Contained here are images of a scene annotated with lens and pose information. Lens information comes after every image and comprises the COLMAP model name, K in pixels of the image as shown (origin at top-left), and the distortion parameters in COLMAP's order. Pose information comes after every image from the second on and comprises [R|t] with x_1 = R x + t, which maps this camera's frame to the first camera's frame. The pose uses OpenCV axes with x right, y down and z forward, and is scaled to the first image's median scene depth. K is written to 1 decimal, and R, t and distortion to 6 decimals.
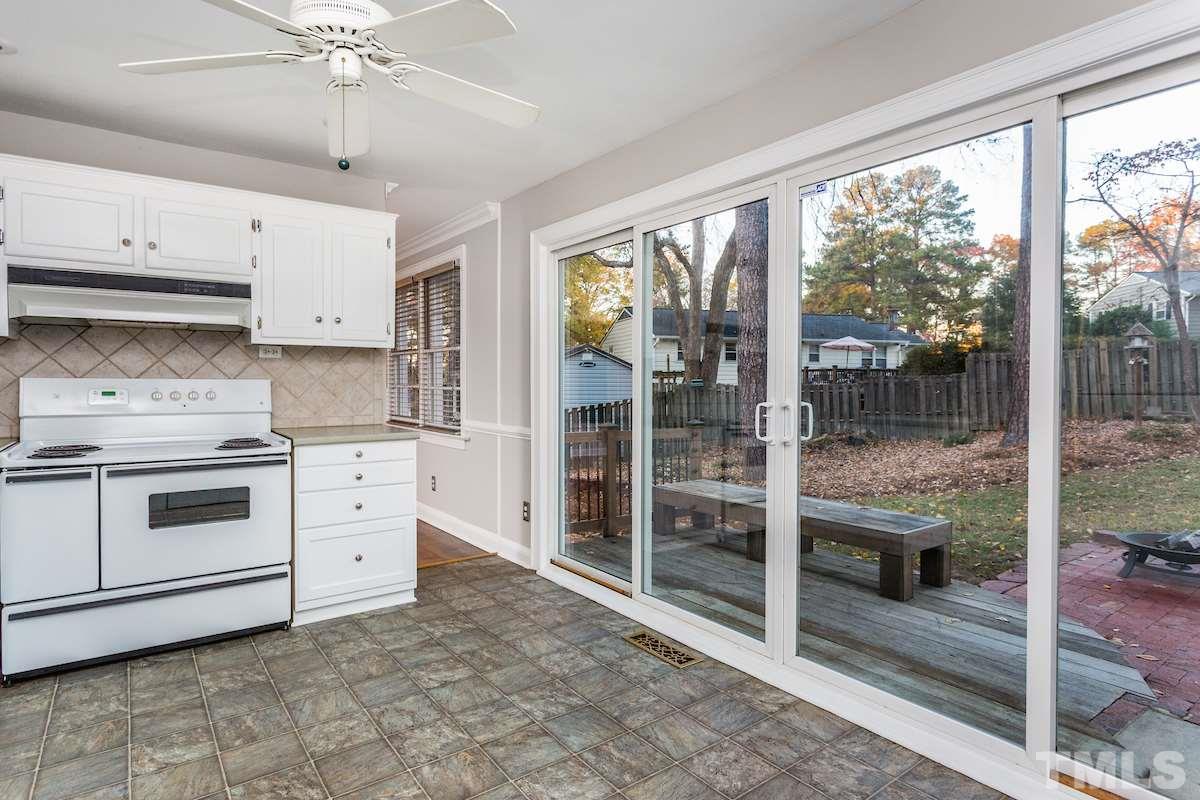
lens RADIAL K [[648.9, 0, 597.4], [0, 648.9, 380.5], [0, 0, 1]] dist [-0.002988, 0.000777]
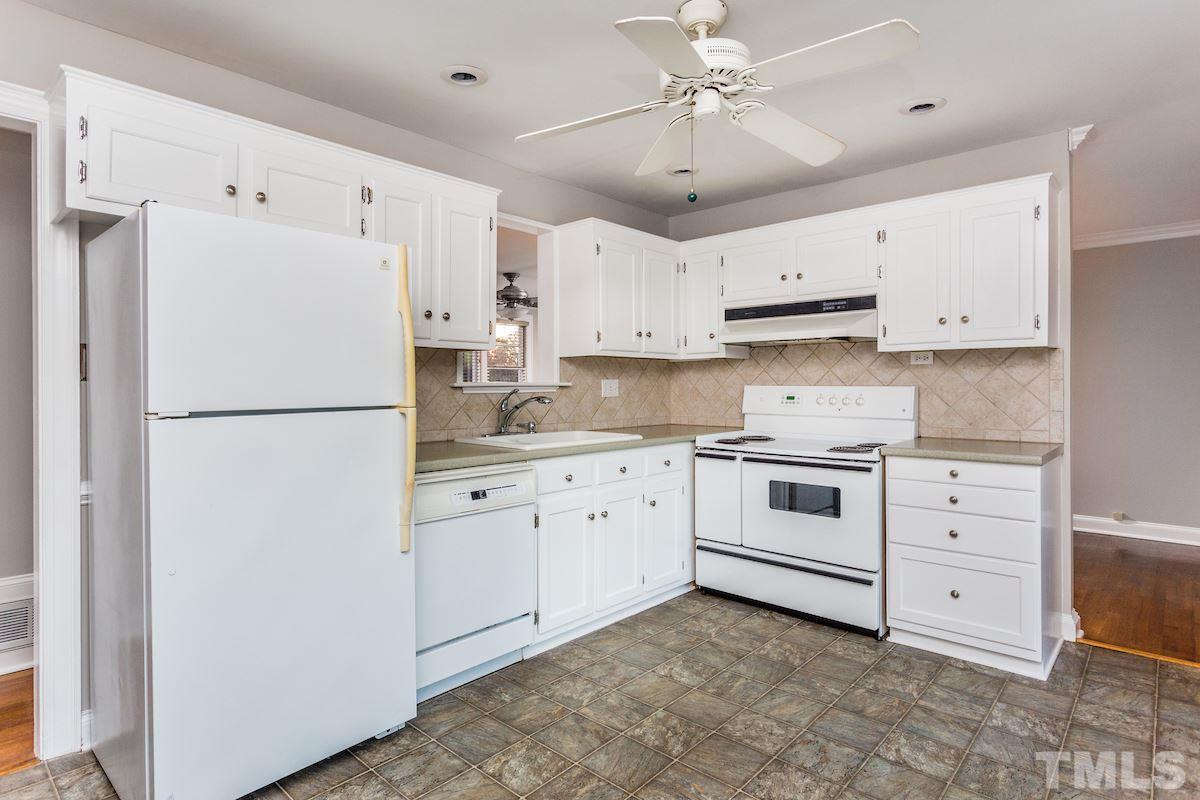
lens RADIAL K [[635.1, 0, 589.3], [0, 635.1, 386.3], [0, 0, 1]] dist [0.001120, 0.000415]
pose [[0.188590, 0.000762, -0.982056, 0.391712], [0.005104, 0.999985, 0.001756, -0.007312], [0.982043, -0.005343, 0.188583, 0.387194]]
